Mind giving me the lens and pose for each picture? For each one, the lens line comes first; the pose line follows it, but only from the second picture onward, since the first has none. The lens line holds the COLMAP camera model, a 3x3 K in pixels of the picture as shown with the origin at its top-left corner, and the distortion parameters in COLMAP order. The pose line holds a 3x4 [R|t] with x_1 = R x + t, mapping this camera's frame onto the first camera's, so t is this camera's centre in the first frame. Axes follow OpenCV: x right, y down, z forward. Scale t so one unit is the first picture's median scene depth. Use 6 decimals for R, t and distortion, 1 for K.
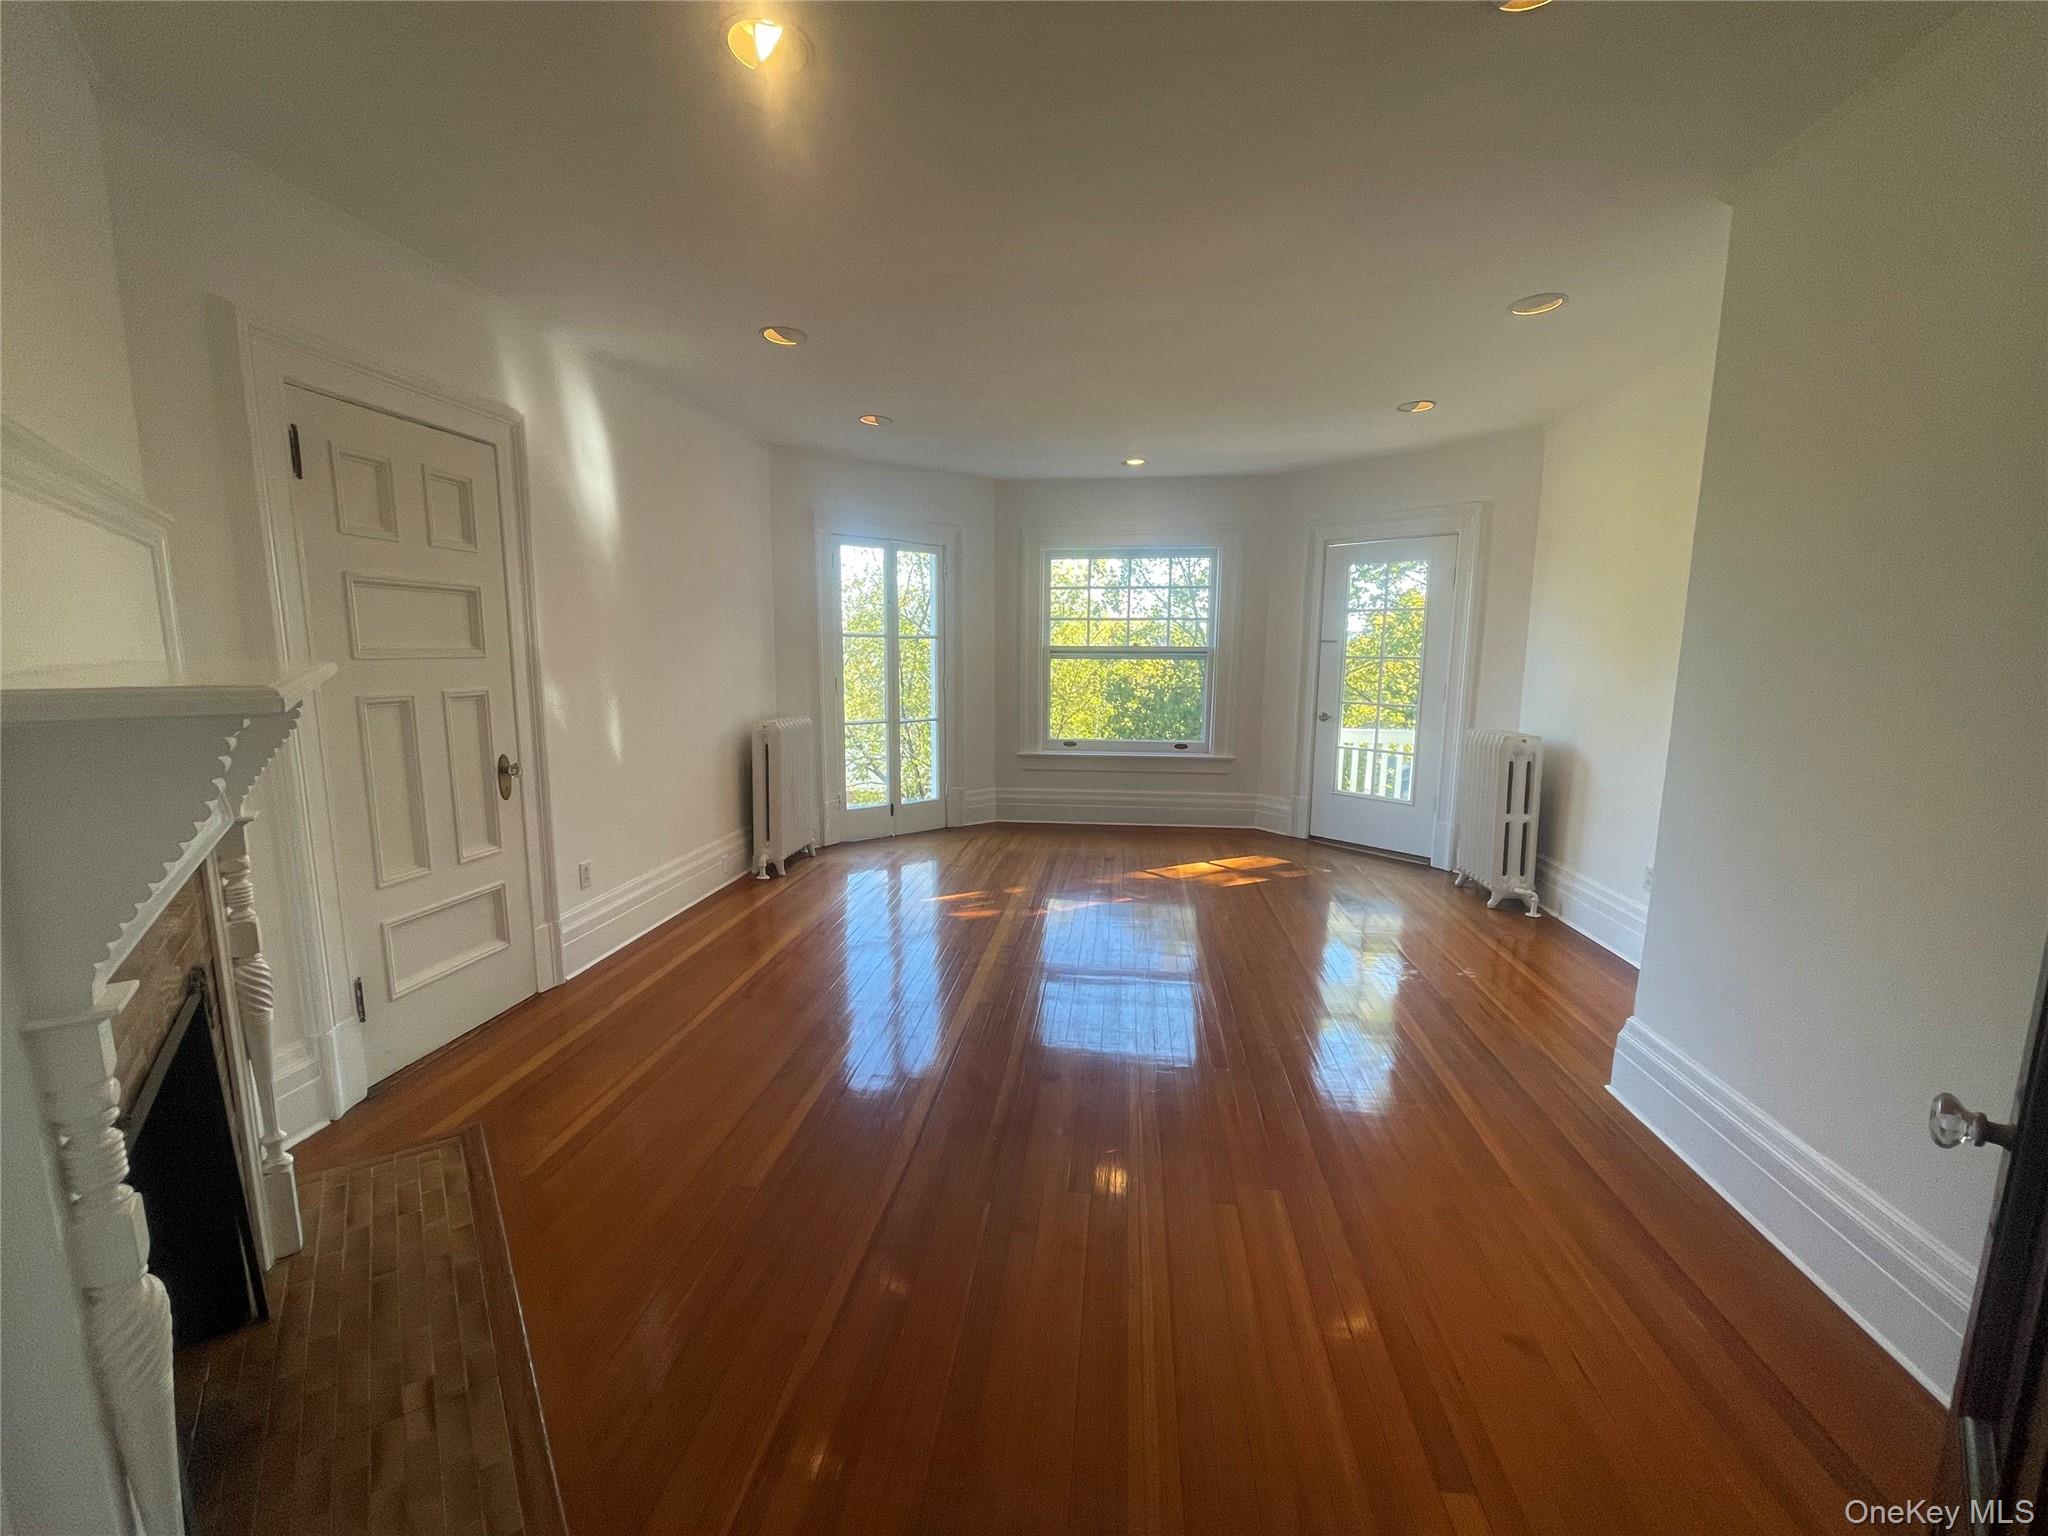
lens RADIAL K [[832.8, 0, 1023.8], [0, 832.8, 762.4], [0, 0, 1]] dist [-0.001646, -0.000033]
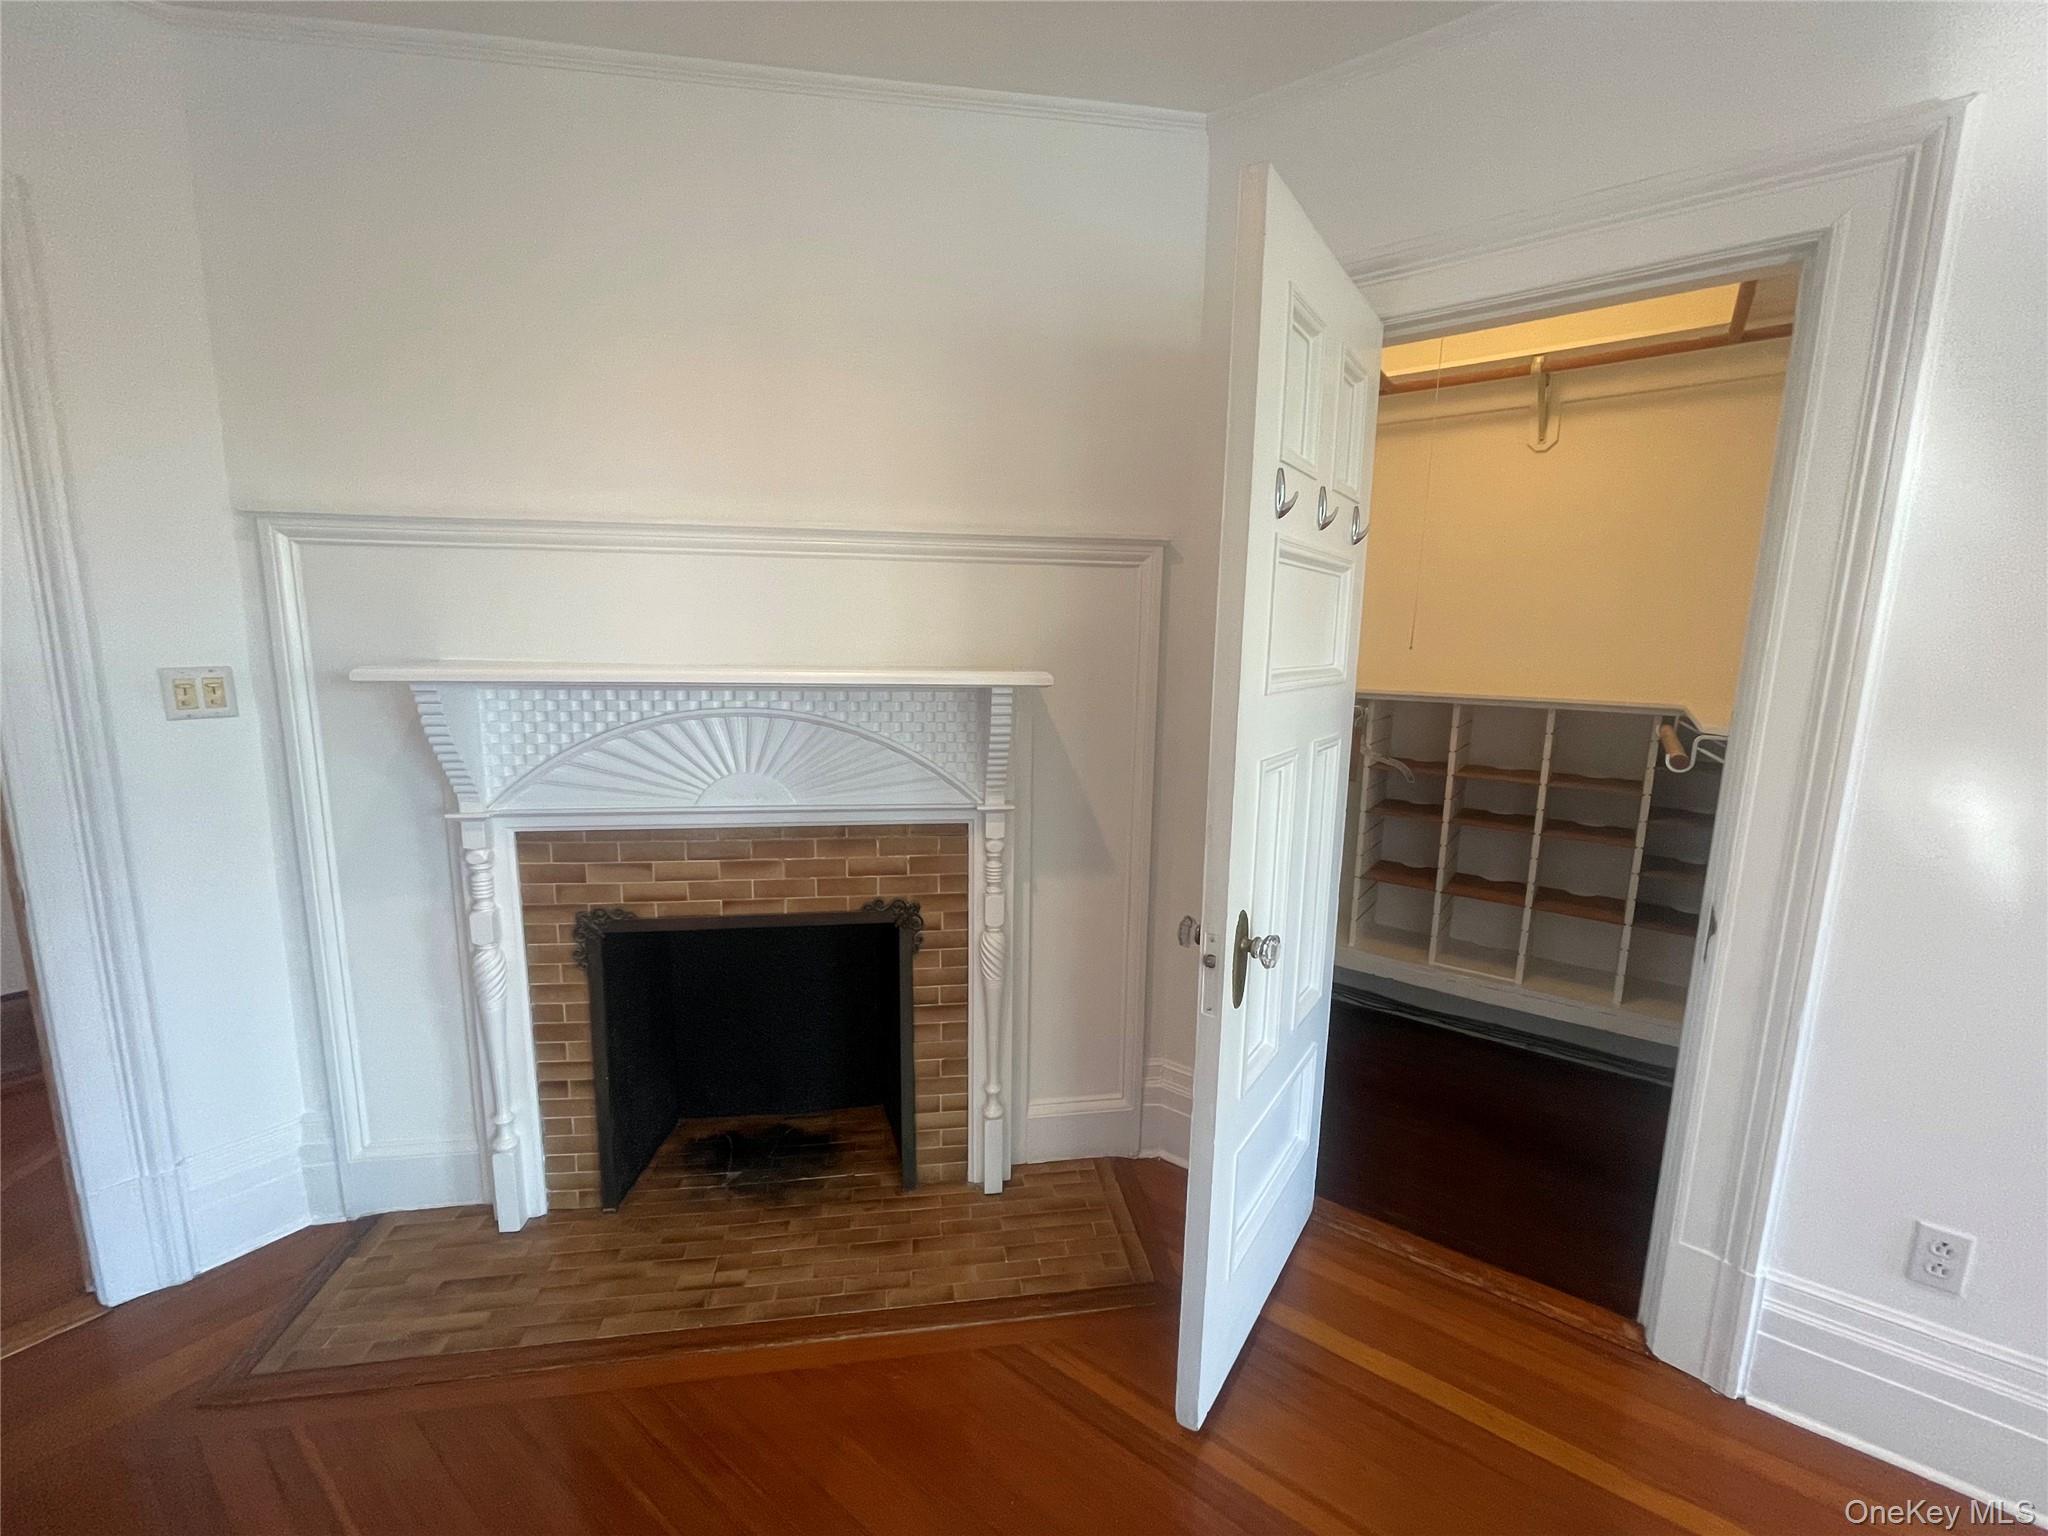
lens RADIAL K [[832.8, 0, 1030.2], [0, 832.8, 779.0], [0, 0, 1]] dist [-0.001646, -0.000033]
pose [[-0.487656, 0.129085, -0.863440, -0.006774], [-0.150020, 0.961908, 0.228534, -0.111055], [0.860050, 0.240979, -0.449715, 0.772574]]
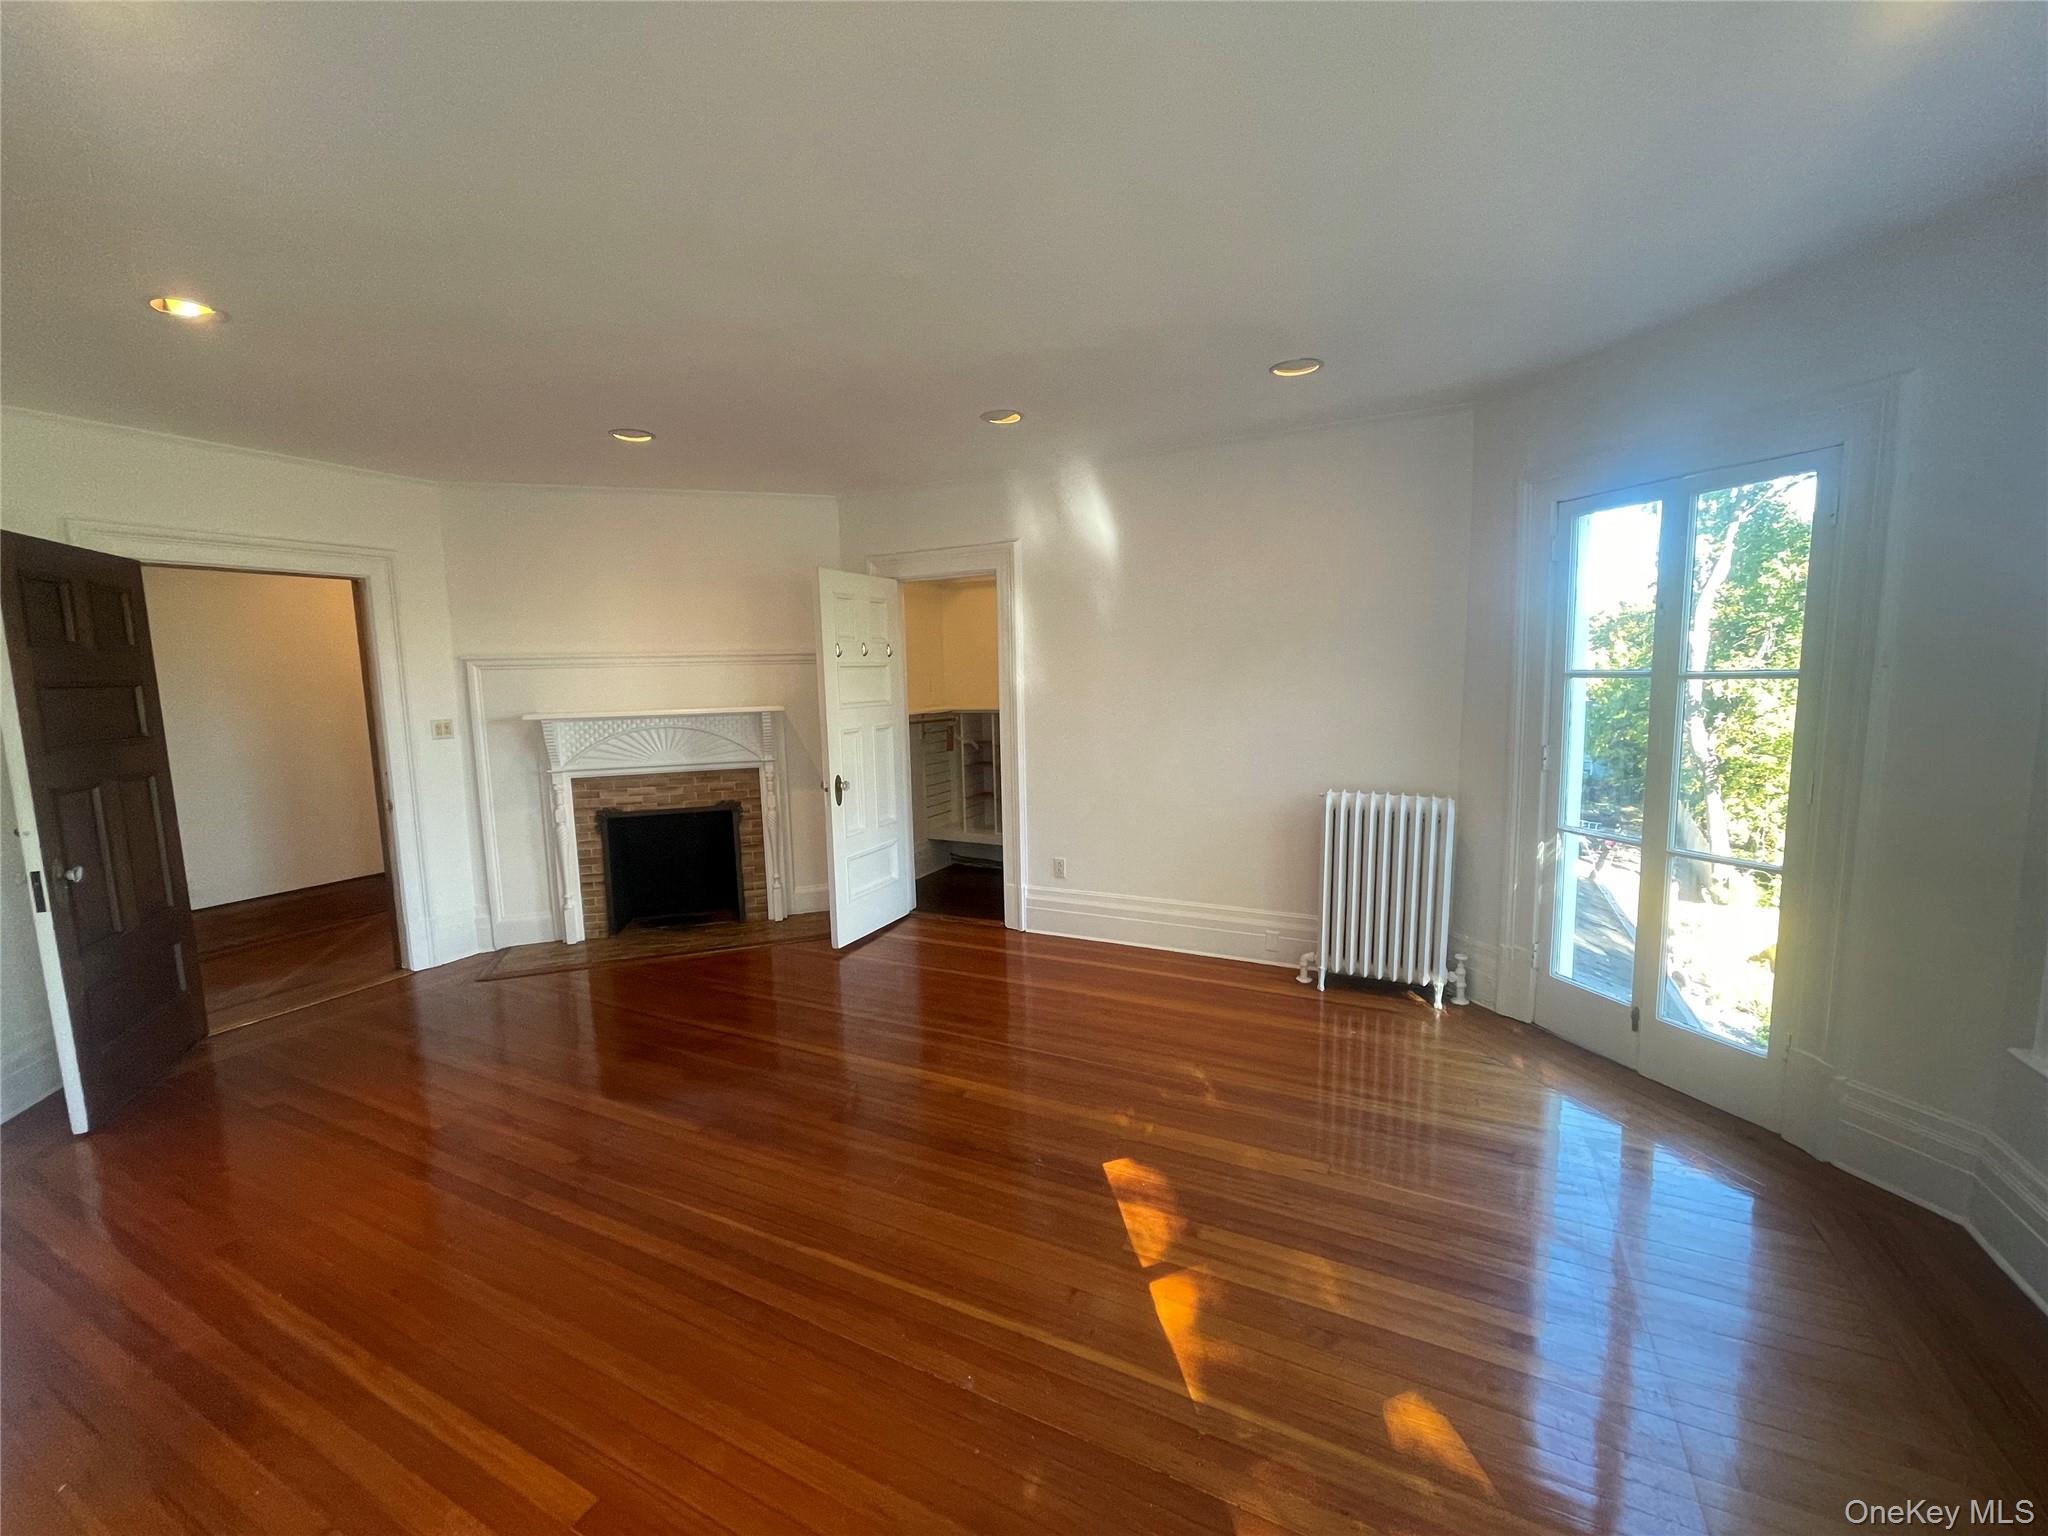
lens RADIAL K [[832.8, 0, 1023.7], [0, 832.8, 771.3], [0, 0, 1]] dist [-0.001646, -0.000033]
pose [[-0.336658, 0.112416, -0.934893, 0.710925], [-0.118935, 0.979820, 0.160647, -0.221554], [0.934086, 0.165275, -0.316494, 1.367065]]
